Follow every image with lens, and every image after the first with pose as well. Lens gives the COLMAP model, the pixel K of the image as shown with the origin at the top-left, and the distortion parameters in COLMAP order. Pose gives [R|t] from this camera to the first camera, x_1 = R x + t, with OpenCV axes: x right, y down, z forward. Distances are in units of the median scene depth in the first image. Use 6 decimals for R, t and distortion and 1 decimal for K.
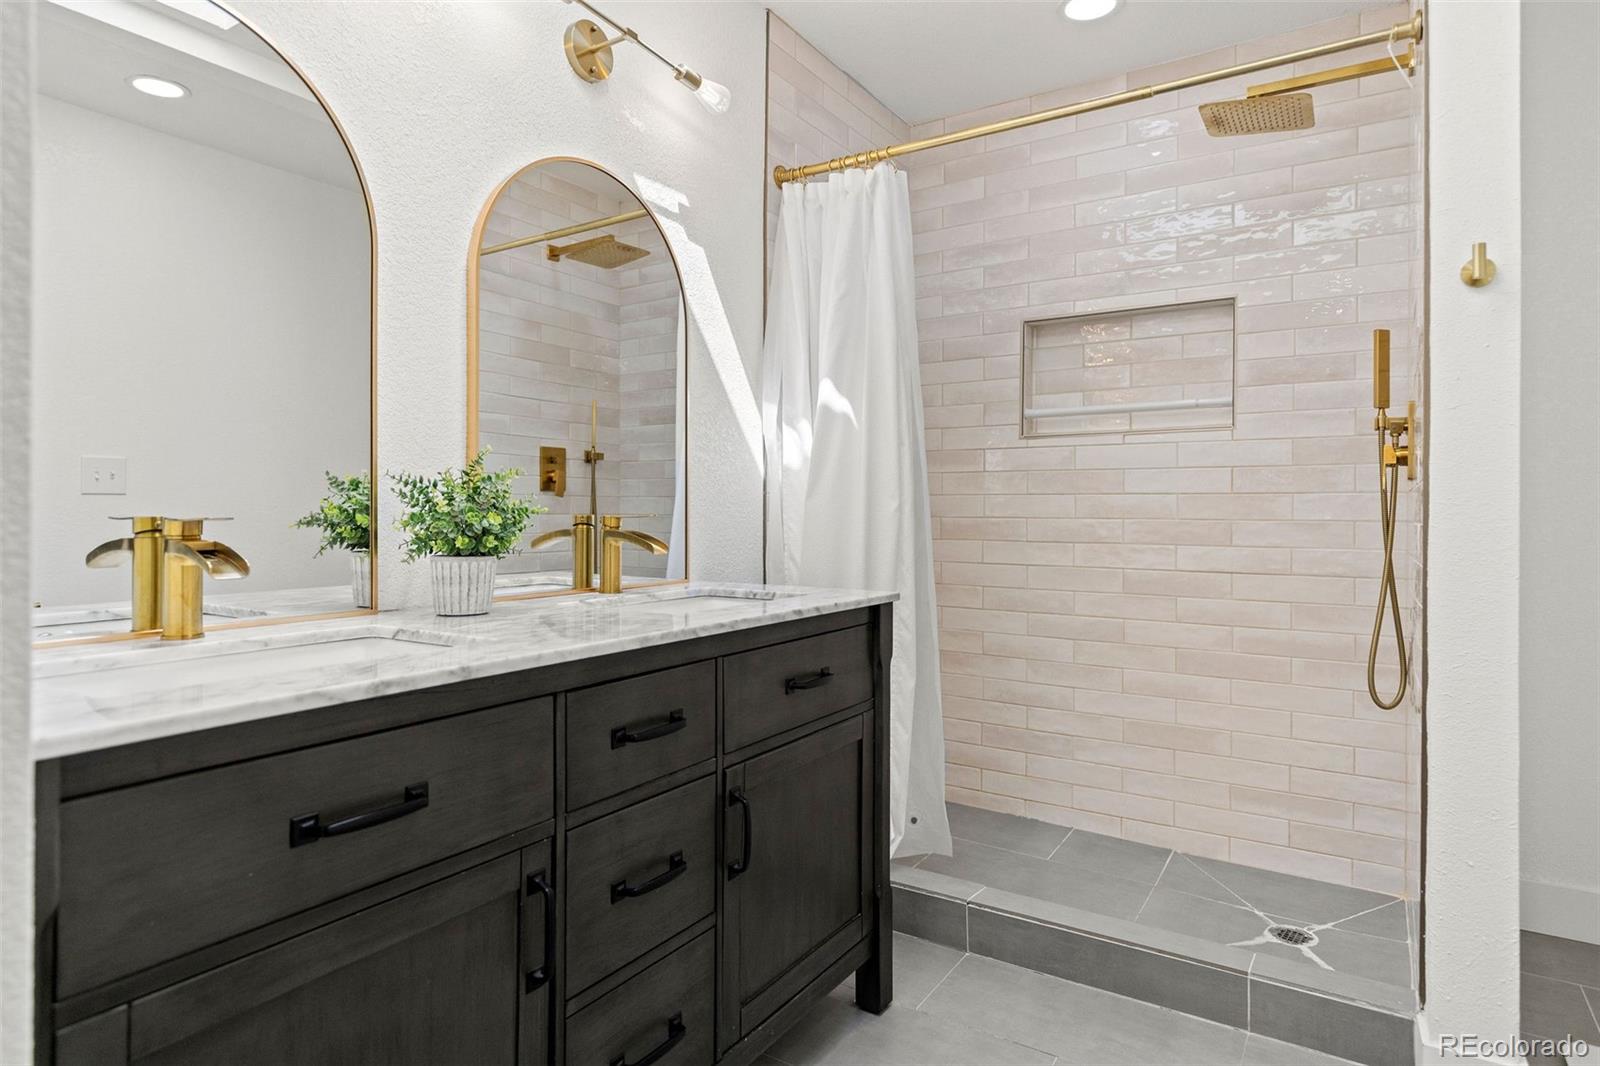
lens RADIAL K [[903.7, 0, 802.3], [0, 903.7, 511.3], [0, 0, 1]] dist [0.014413, -0.005681]
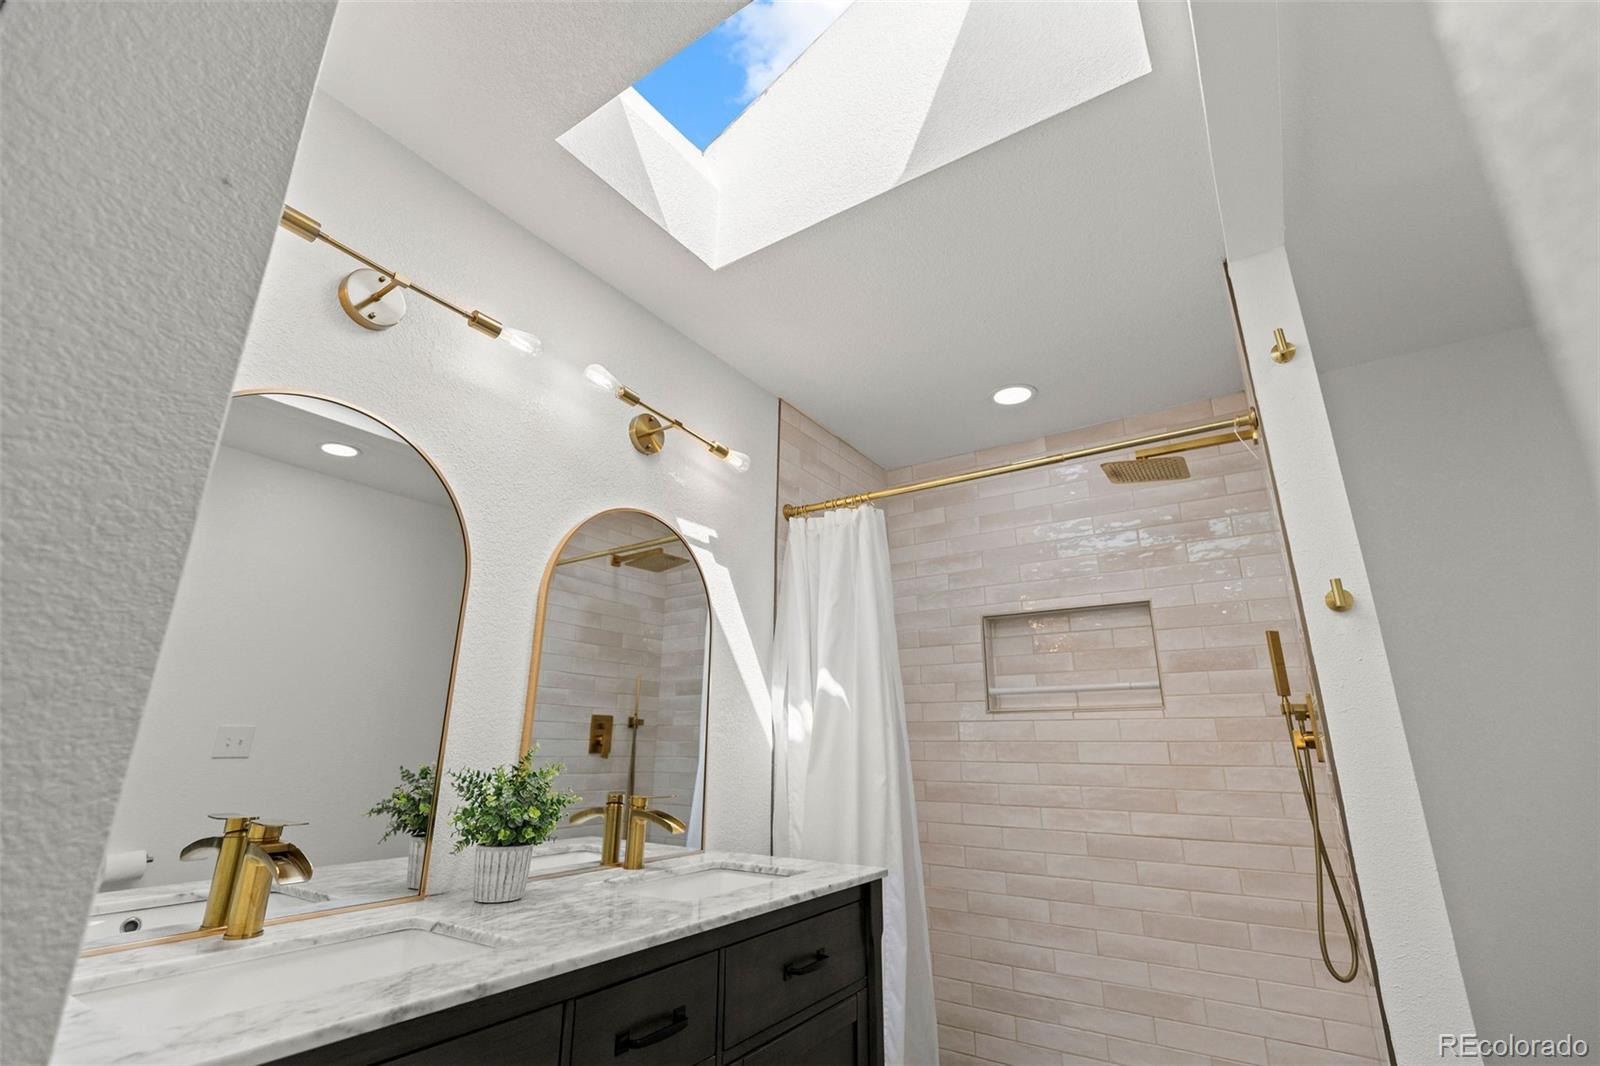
lens RADIAL K [[720.5, 0, 799.3], [0, 720.5, 521.1], [0, 0, 1]] dist [0.004620, -0.002224]
pose [[0.999809, -0.003445, -0.019219, 0.012204], [-0.002509, 0.953493, -0.301404, -0.040823], [0.019364, 0.301394, 0.953303, 0.003541]]
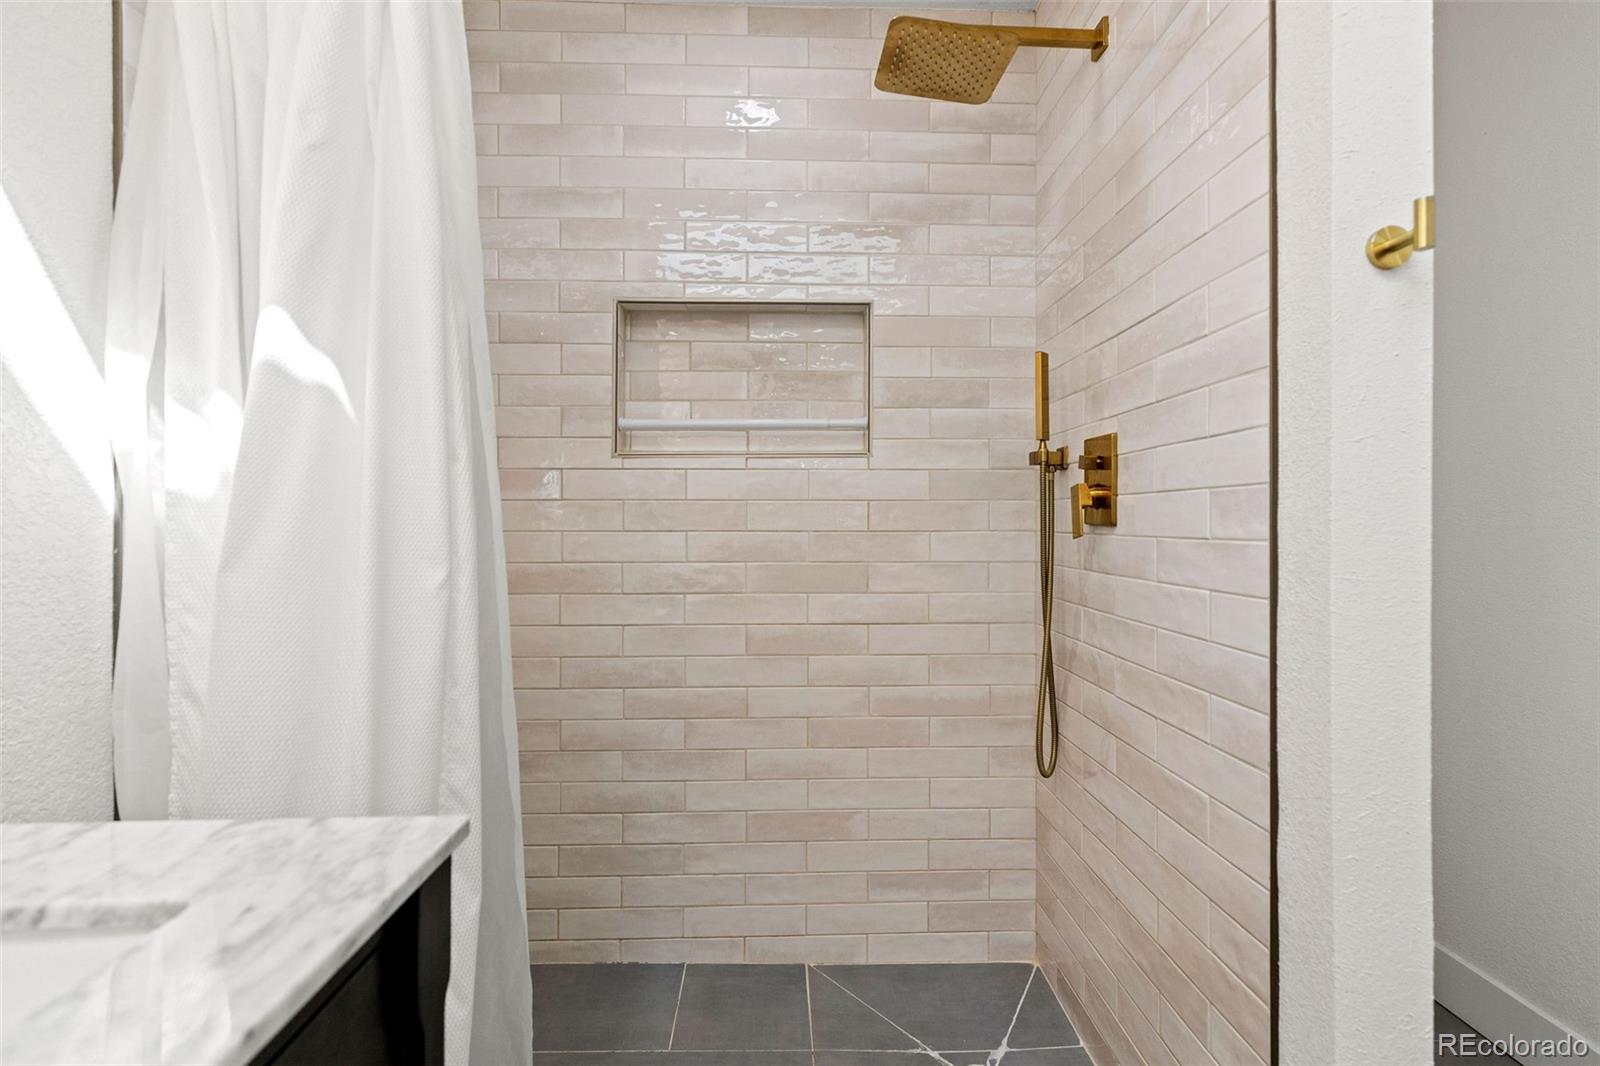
lens RADIAL K [[720.5, 0, 796.5], [0, 720.5, 513.6], [0, 0, 1]] dist [0.004620, -0.002224]
pose [[0.824720, -0.000816, 0.565541, 0.035090], [0.002740, 0.999993, -0.002552, -0.037370], [-0.565535, 0.003654, 0.824716, 0.507661]]
